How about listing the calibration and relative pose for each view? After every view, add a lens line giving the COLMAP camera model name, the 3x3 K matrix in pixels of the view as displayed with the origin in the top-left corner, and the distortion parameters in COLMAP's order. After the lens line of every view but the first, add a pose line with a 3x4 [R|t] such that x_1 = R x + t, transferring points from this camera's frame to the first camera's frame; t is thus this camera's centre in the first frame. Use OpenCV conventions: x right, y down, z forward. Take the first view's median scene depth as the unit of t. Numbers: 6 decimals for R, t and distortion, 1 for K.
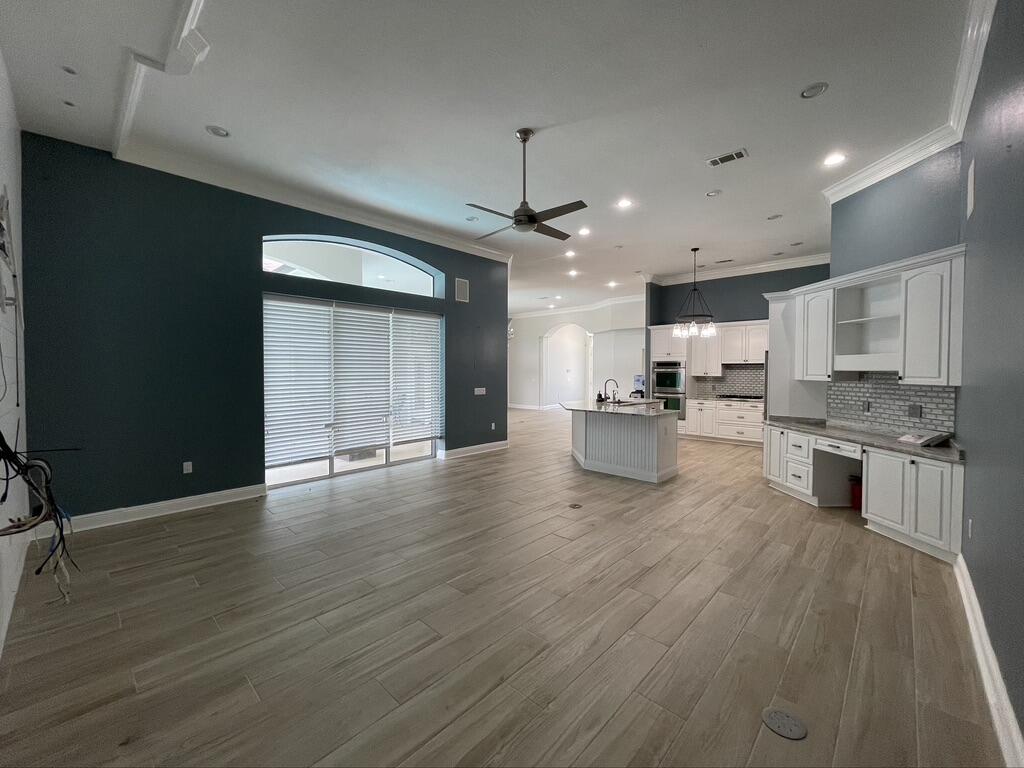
lens RADIAL K [[413.0, 0, 509.8], [0, 413.0, 379.5], [0, 0, 1]] dist [-0.003175, -0.000367]
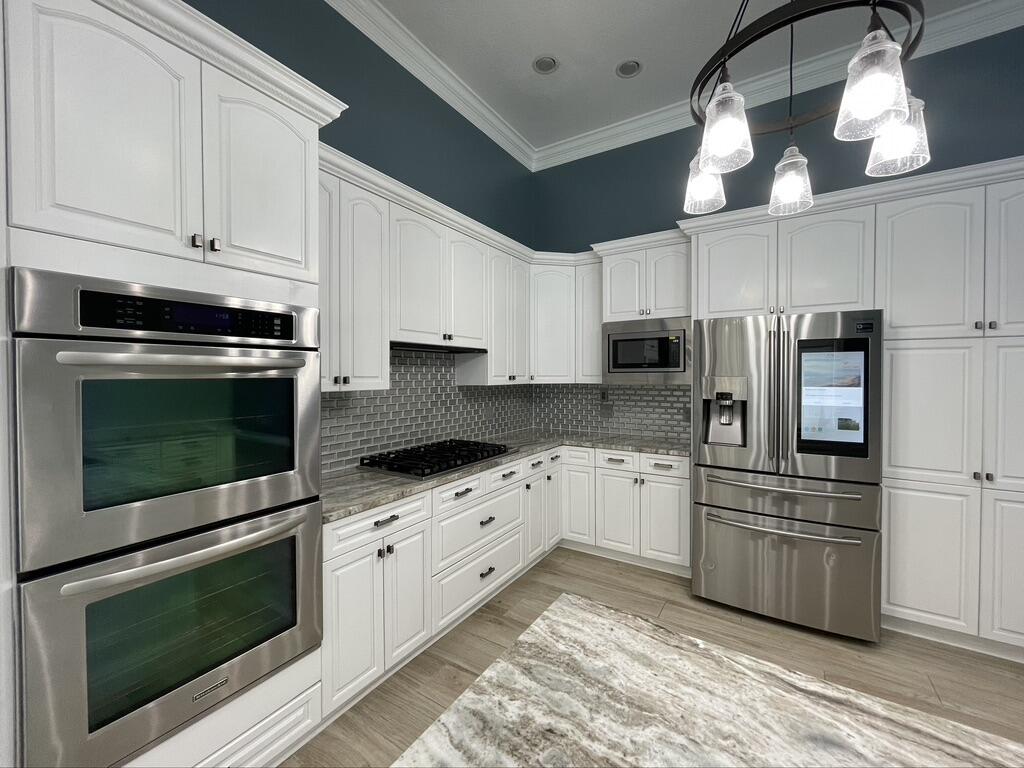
lens RADIAL K [[413.0, 0, 509.8], [0, 413.0, 379.5], [0, 0, 1]] dist [-0.003175, -0.000367]
pose [[-0.186952, -0.018642, 0.982192, 0.260088], [0.019458, 0.999554, 0.022675, -0.019584], [-0.982176, 0.023350, -0.186506, 1.041586]]
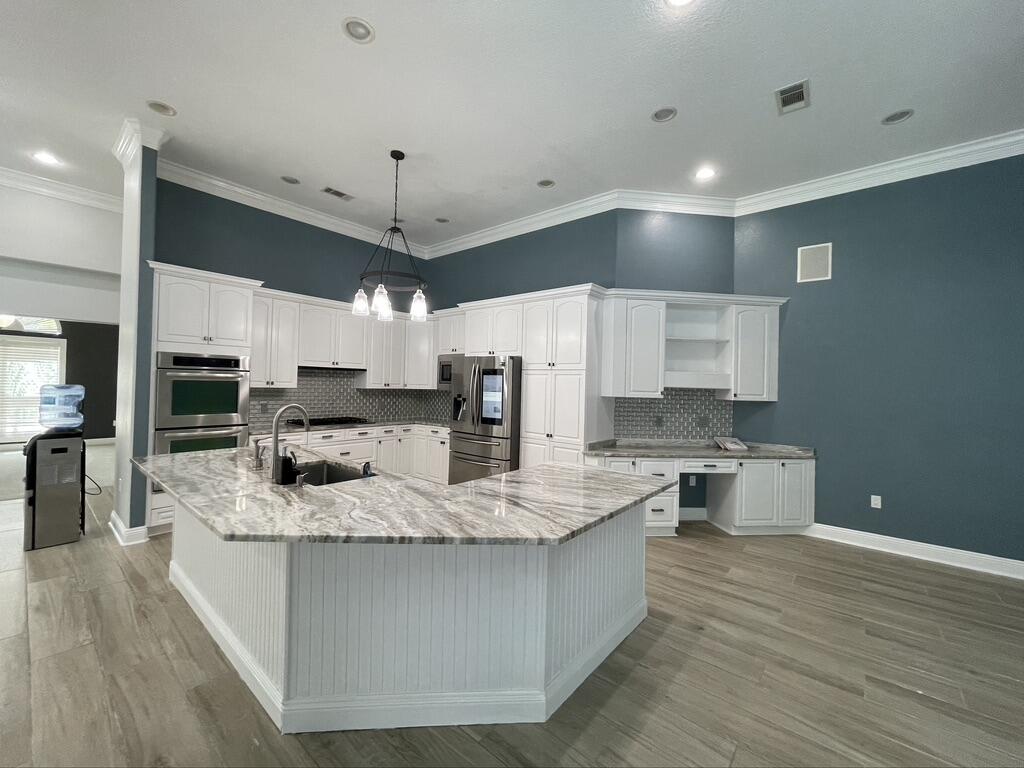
lens RADIAL K [[413.0, 0, 509.8], [0, 413.0, 379.5], [0, 0, 1]] dist [-0.003175, -0.000367]
pose [[-0.064921, 0.004751, 0.997879, -0.083643], [-0.003303, 0.999982, -0.004976, -0.018728], [-0.997885, -0.003619, -0.064904, 0.794635]]
